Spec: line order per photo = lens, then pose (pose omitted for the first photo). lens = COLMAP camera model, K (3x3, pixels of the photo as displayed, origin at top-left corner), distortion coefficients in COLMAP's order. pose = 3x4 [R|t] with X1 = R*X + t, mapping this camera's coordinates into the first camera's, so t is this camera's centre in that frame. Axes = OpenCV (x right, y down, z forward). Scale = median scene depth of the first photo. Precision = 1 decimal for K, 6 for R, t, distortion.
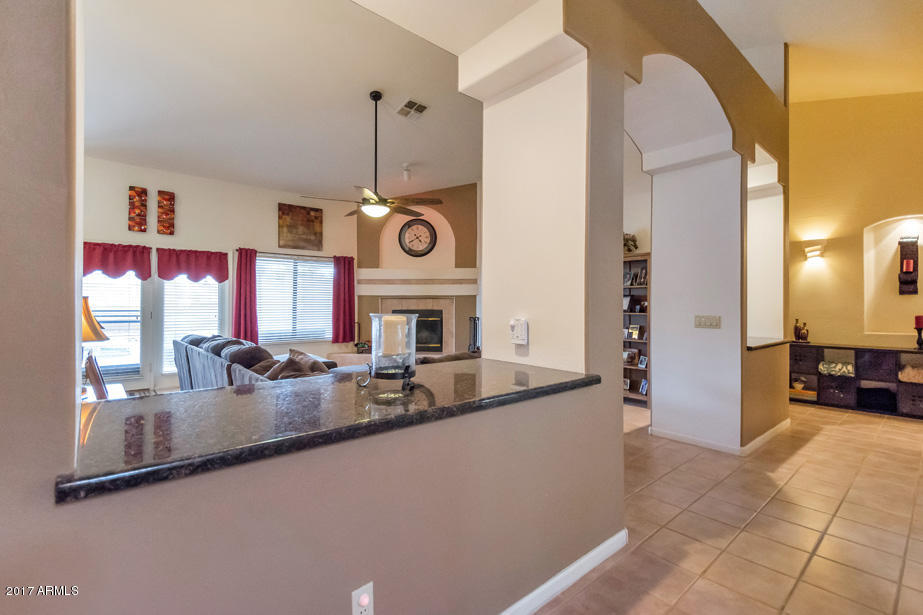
lens RADIAL K [[418.2, 0, 462.7], [0, 418.2, 303.2], [0, 0, 1]] dist [0.009680, 0.000383]
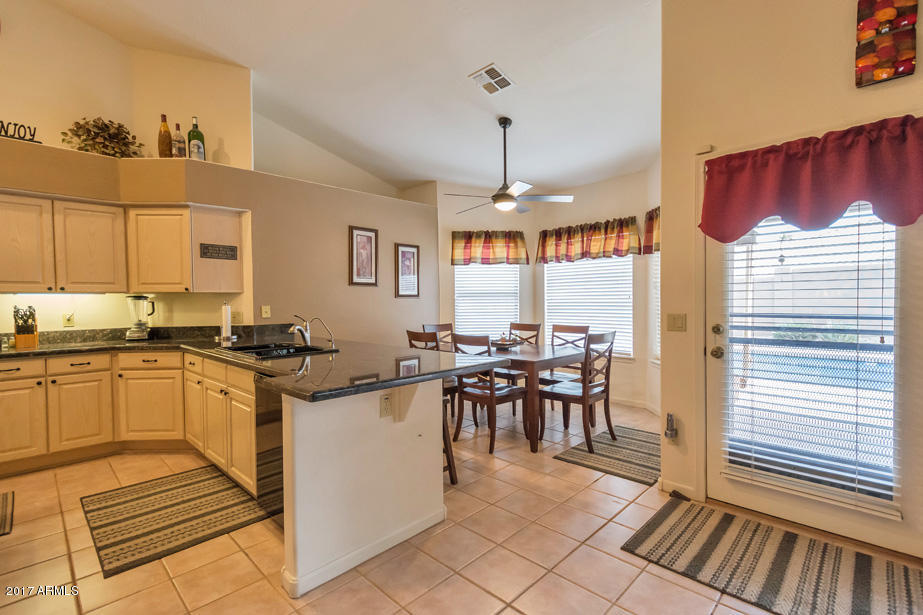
lens RADIAL K [[423.2, 0, 466.3], [0, 423.2, 308.8], [0, 0, 1]] dist [0.002944, 0.000104]
pose [[0.096073, 0.011807, -0.995304, -0.416464], [0.011861, 0.999845, 0.013005, 0.001424], [0.995304, -0.013055, 0.095918, 0.566235]]
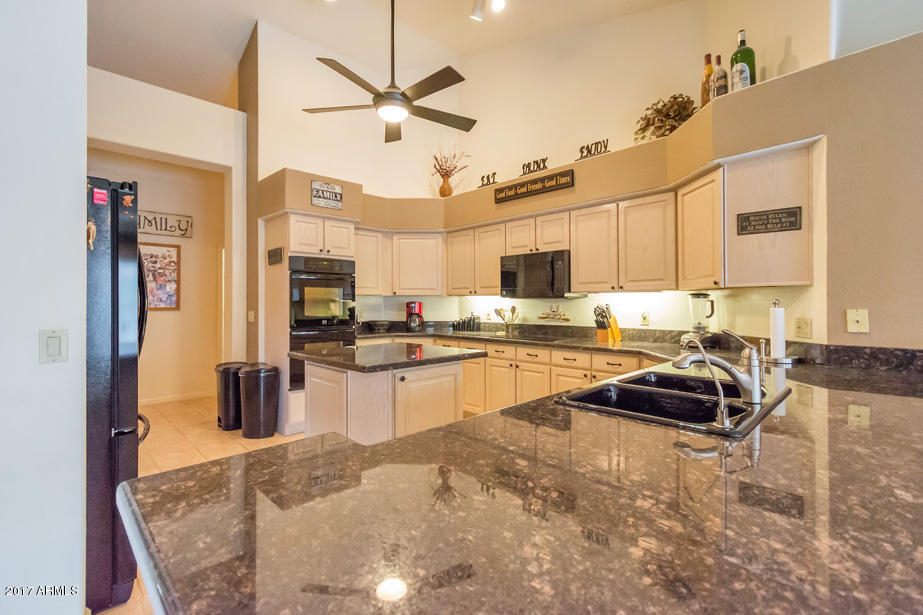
lens RADIAL K [[418.2, 0, 462.7], [0, 418.2, 303.2], [0, 0, 1]] dist [0.009680, 0.000383]
pose [[-0.998047, -0.006425, -0.062140, -0.750384], [-0.006359, 0.999979, -0.001257, -0.000638], [0.062147, -0.000859, -0.998067, 0.631880]]
